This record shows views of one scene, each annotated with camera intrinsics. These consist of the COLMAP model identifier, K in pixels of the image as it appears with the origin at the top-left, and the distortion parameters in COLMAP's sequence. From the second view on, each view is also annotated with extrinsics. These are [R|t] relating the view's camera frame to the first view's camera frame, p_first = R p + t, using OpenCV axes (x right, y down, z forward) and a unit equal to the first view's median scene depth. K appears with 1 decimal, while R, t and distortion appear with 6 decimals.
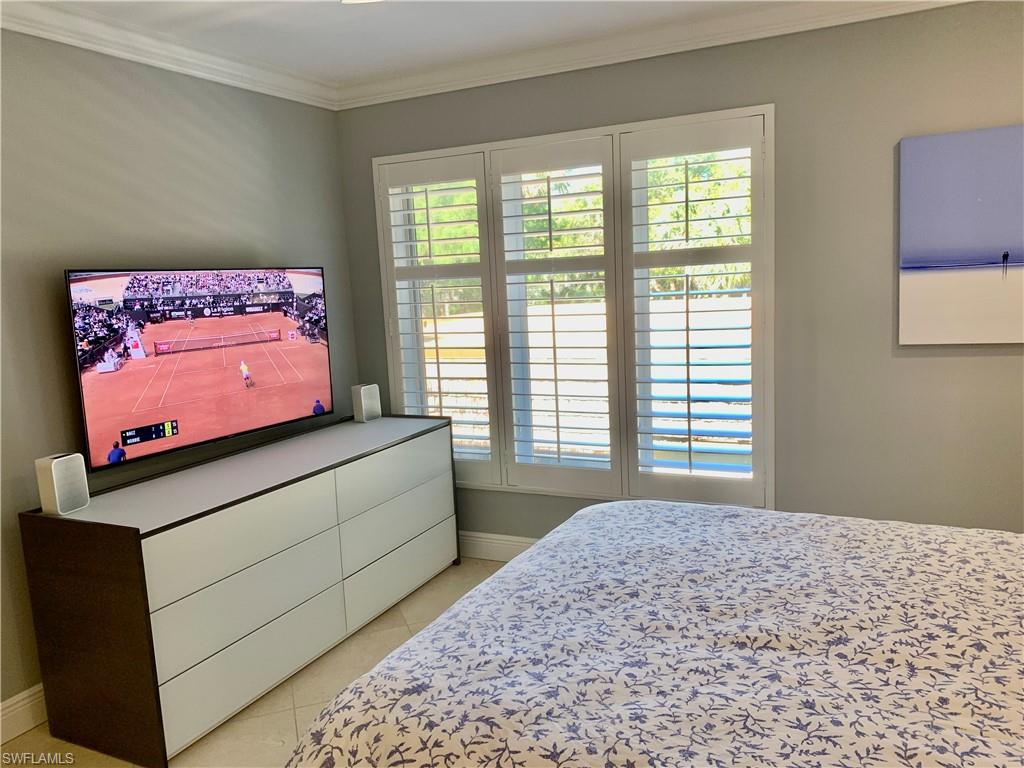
lens RADIAL K [[779.6, 0, 516.7], [0, 779.6, 384.4], [0, 0, 1]] dist [0.023857, -0.027980]
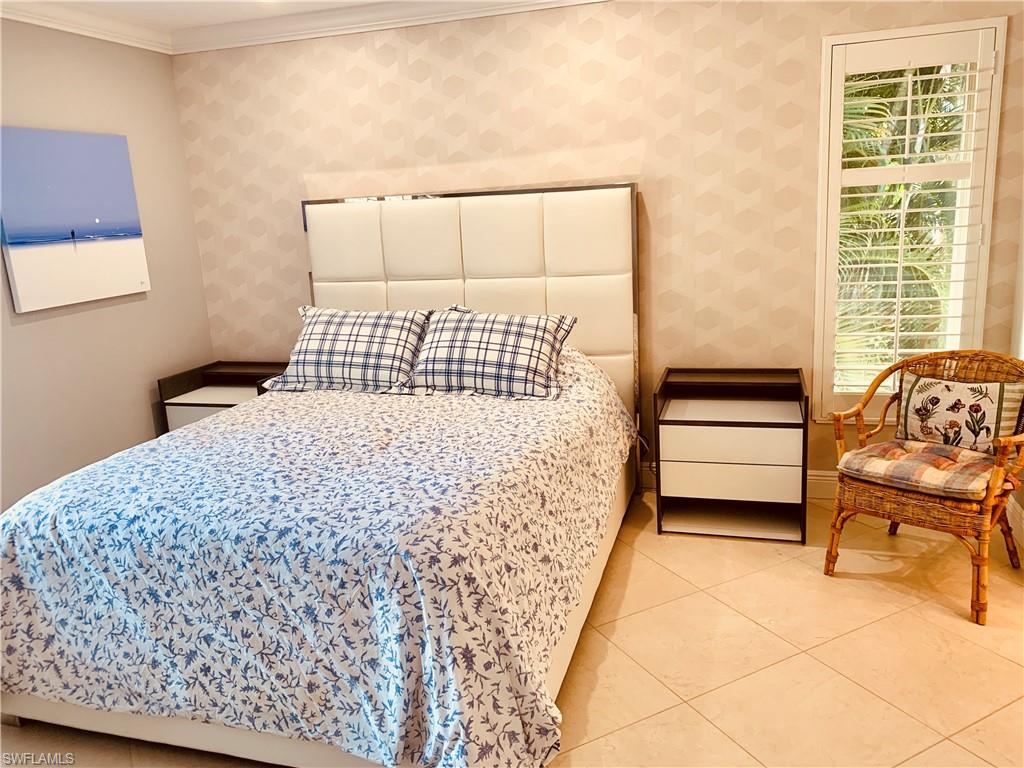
lens RADIAL K [[779.6, 0, 514.7], [0, 779.6, 382.8], [0, 0, 1]] dist [0.023857, -0.027980]
pose [[-0.153853, -0.167619, 0.973773, -1.215317], [0.192095, 0.961629, 0.195879, -0.065678], [-0.969241, 0.217194, -0.115751, 0.798807]]
